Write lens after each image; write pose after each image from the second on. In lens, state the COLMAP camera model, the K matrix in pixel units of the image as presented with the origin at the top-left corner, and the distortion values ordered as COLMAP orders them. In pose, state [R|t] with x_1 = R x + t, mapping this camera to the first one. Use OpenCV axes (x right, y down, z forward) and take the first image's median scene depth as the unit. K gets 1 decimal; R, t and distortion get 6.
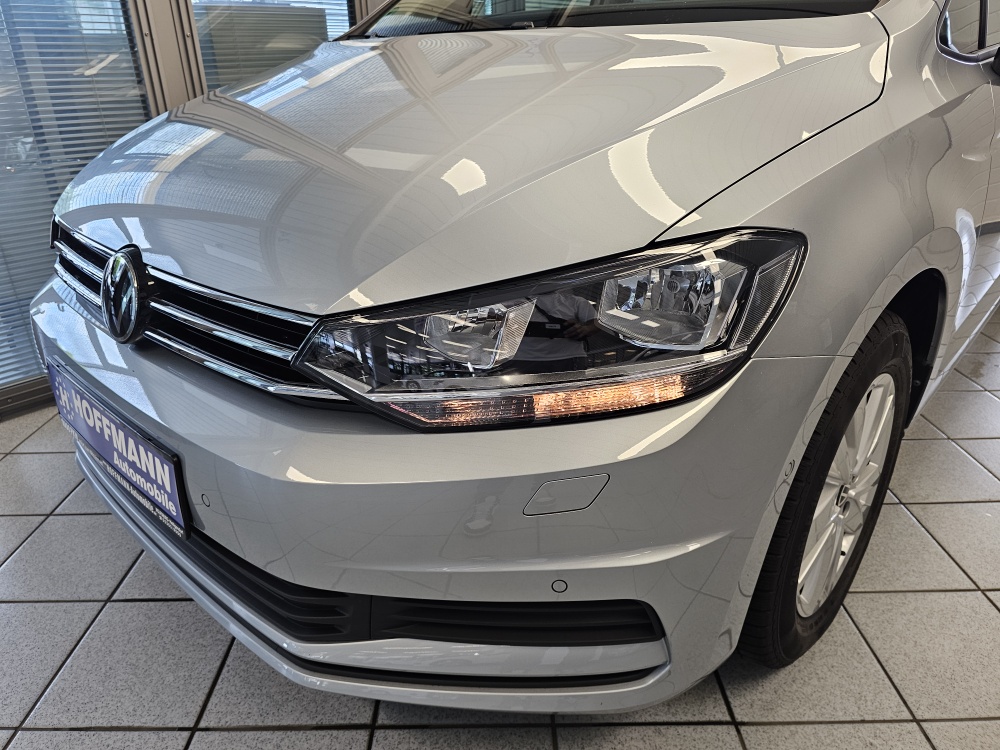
lens RADIAL K [[667.1, 0, 503.0], [0, 667.1, 356.3], [0, 0, 1]] dist [0.063845, -0.040535]
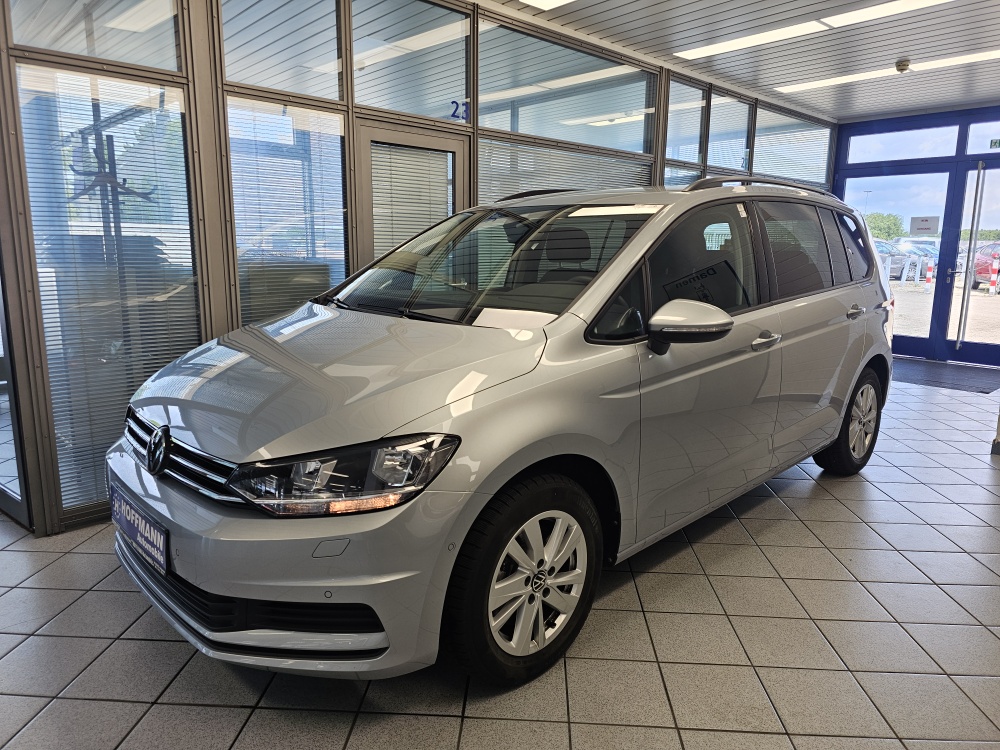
lens RADIAL K [[667.1, 0, 503.0], [0, 667.1, 356.3], [0, 0, 1]] dist [0.063845, -0.040535]
pose [[0.997716, 0.035141, -0.057681, 0.536880], [-0.047862, 0.970411, -0.236668, 0.061224], [0.047657, 0.238888, 0.969877, -0.910608]]
